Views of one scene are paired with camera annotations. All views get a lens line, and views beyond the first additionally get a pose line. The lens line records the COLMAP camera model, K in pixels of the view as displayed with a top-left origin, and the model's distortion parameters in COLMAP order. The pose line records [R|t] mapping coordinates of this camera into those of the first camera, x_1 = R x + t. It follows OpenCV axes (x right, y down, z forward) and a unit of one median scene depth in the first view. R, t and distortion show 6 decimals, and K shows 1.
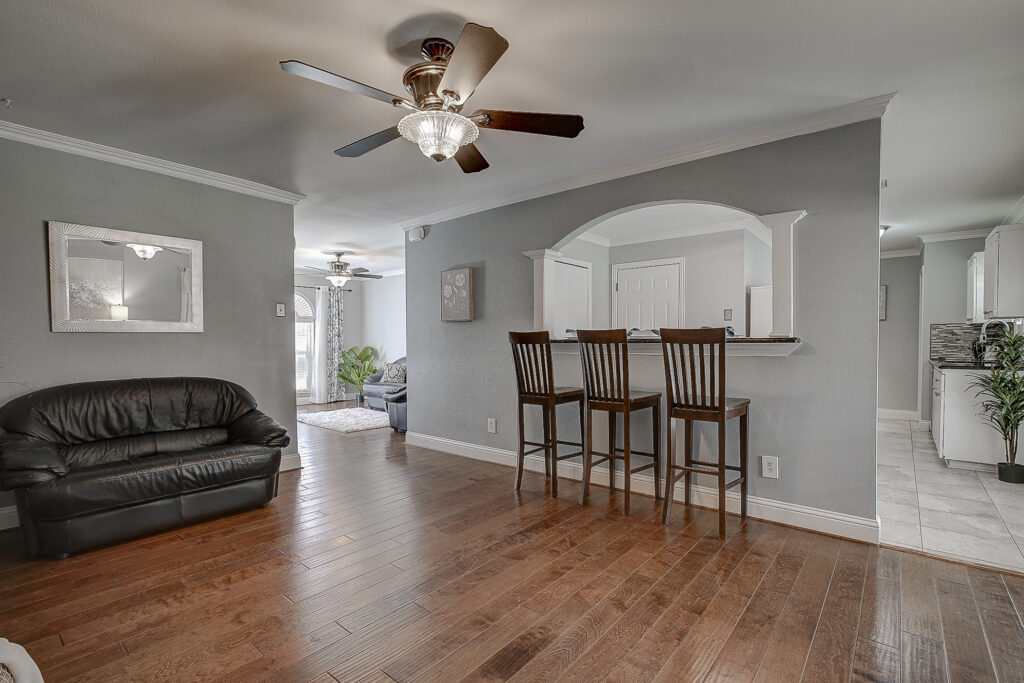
lens RADIAL K [[488.7, 0, 511.3], [0, 488.7, 354.7], [0, 0, 1]] dist [-0.002374, -0.000240]
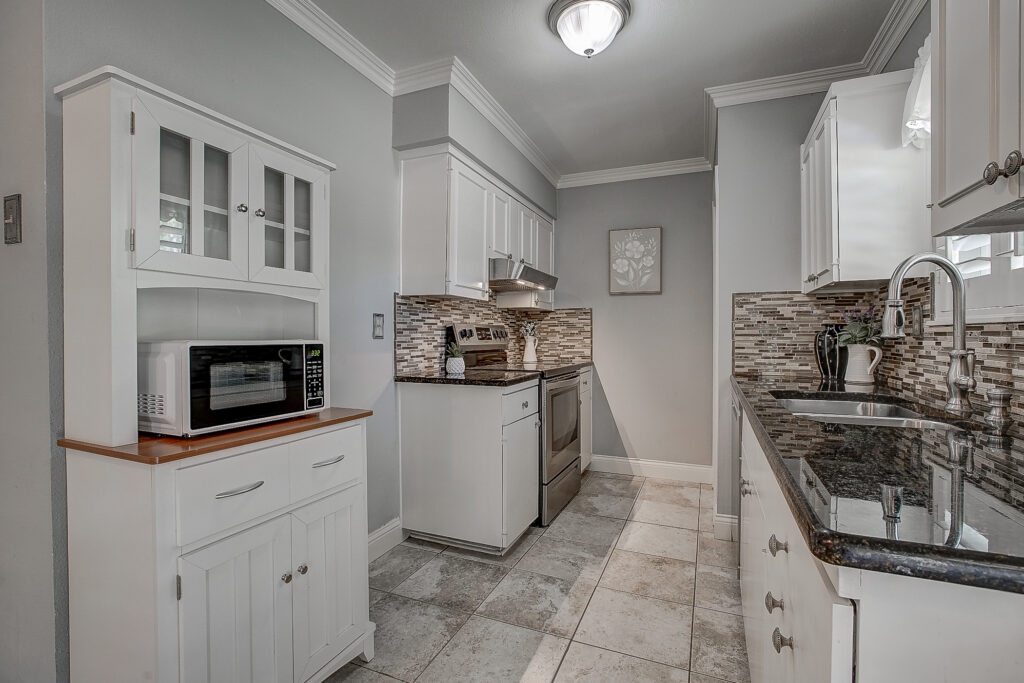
lens RADIAL K [[472.5, 0, 515.9], [0, 472.5, 340.3], [0, 0, 1]] dist [-0.027174, 0.000562]
pose [[0.961524, -0.003121, 0.274704, 0.753396], [0.006963, 0.999891, -0.013013, -0.023016], [-0.274633, 0.014425, 0.961441, 0.878265]]
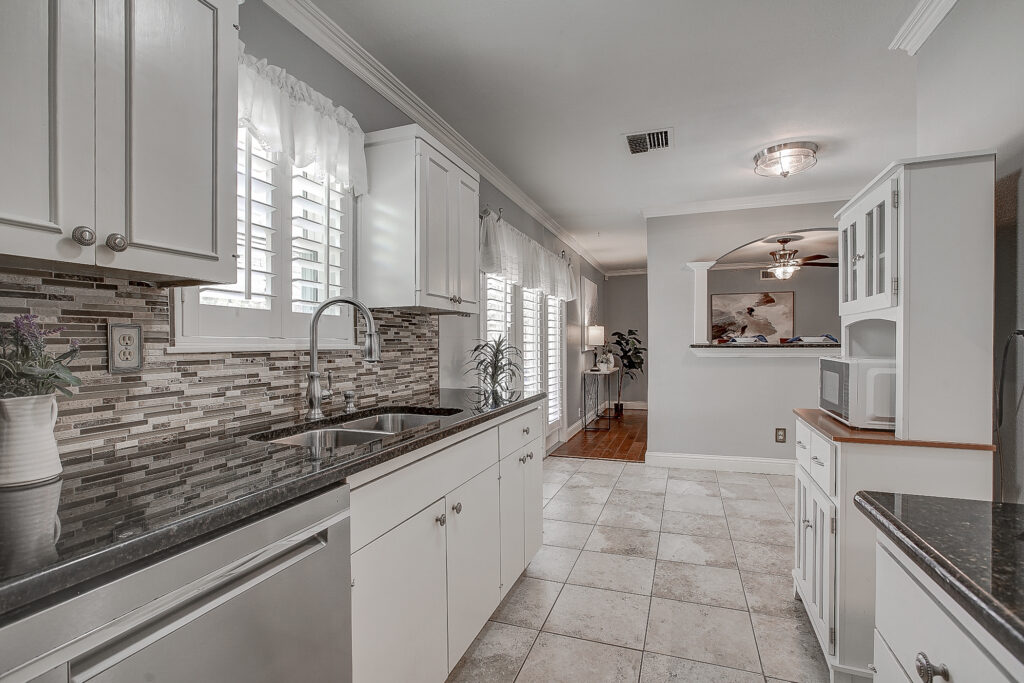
lens RADIAL K [[472.5, 0, 515.9], [0, 472.5, 340.3], [0, 0, 1]] dist [-0.027174, 0.000562]
pose [[-0.947959, 0.006016, -0.318337, 1.067050], [0.000440, 0.999845, 0.017585, -0.050482], [0.318393, 0.016530, -0.947815, 1.492453]]
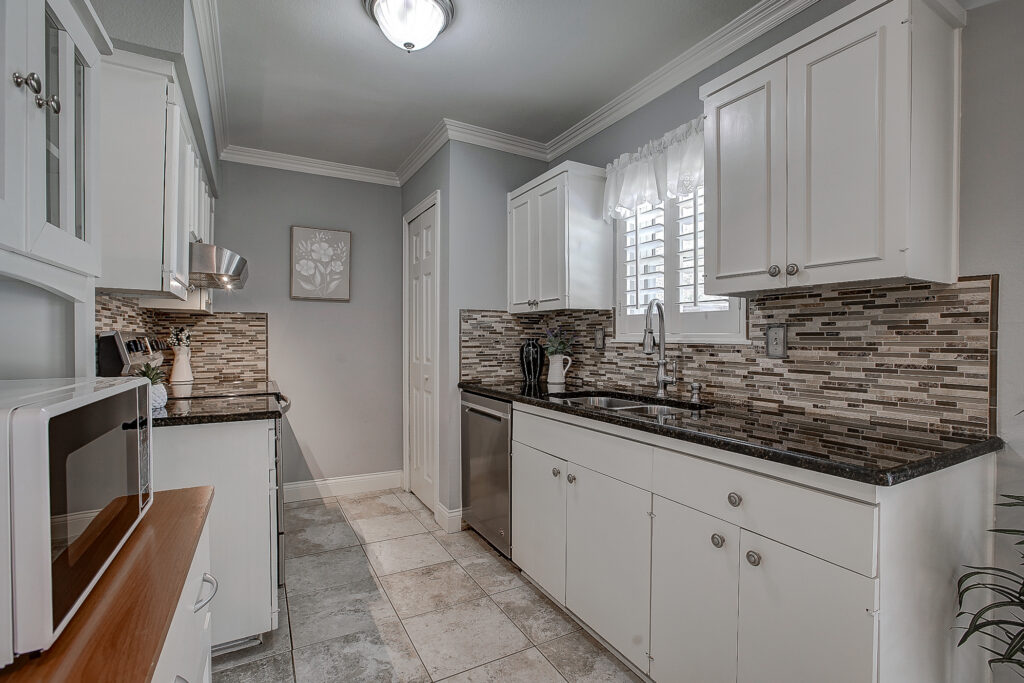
lens RADIAL K [[463.5, 0, 529.5], [0, 463.5, 345.6], [0, 0, 1]] dist [-0.052869, 0.000451]
pose [[0.355939, -0.010315, 0.934452, 0.614581], [0.017429, 0.999838, 0.004398, -0.037789], [-0.934347, 0.014721, 0.356061, 1.040238]]
